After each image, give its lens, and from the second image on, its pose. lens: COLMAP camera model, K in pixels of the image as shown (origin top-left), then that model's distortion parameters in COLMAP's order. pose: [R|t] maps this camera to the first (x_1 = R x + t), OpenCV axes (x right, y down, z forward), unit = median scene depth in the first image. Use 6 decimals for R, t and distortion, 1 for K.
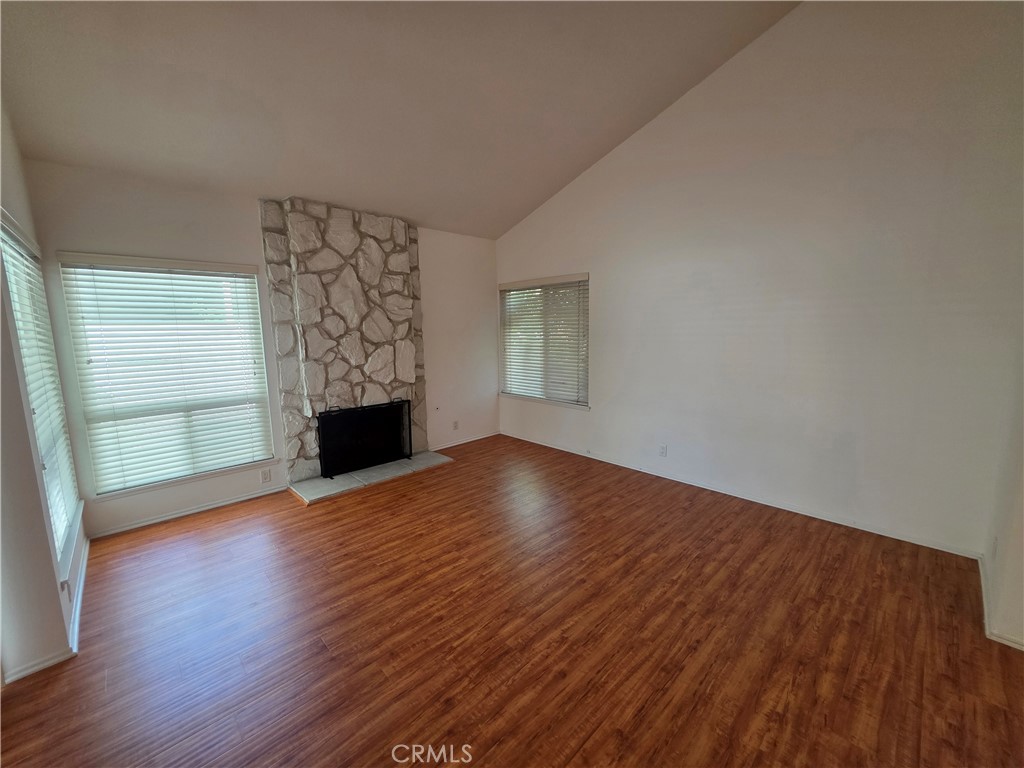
lens RADIAL K [[412.4, 0, 513.9], [0, 412.4, 381.5], [0, 0, 1]] dist [-0.001015, 0.000017]
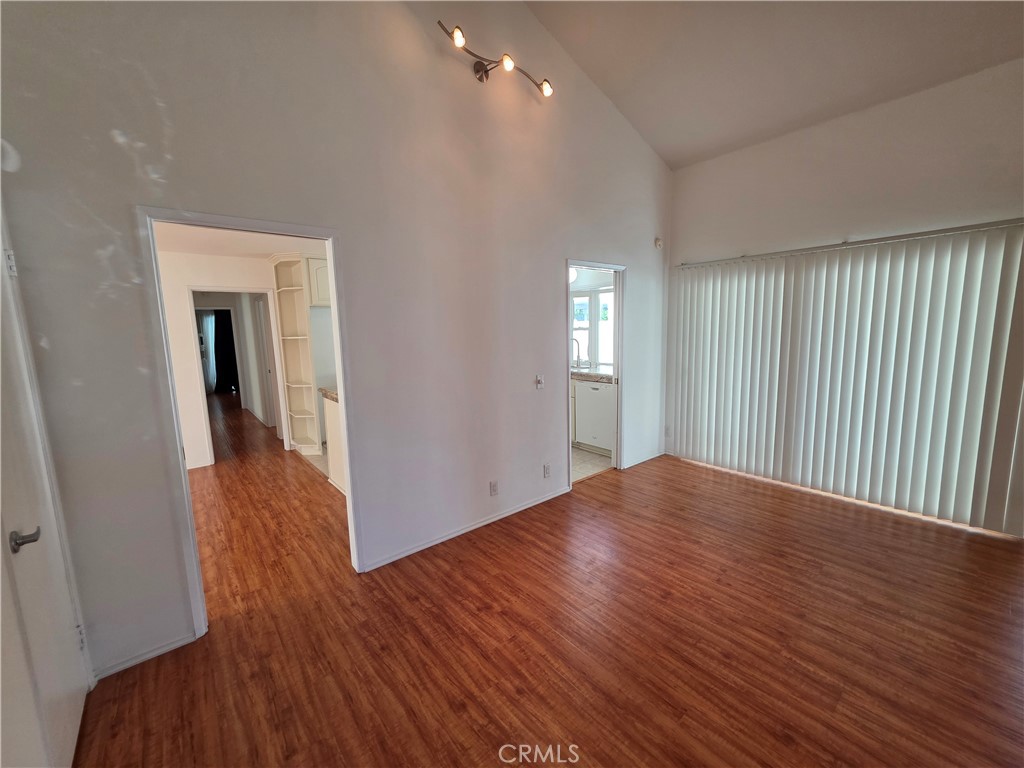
lens RADIAL K [[412.4, 0, 513.6], [0, 412.4, 382.9], [0, 0, 1]] dist [-0.001015, 0.000017]
pose [[-0.075018, 0.153636, -0.985276, 1.117659], [-0.110370, 0.980710, 0.161328, -0.239953], [0.991055, 0.120848, -0.056614, 1.441709]]
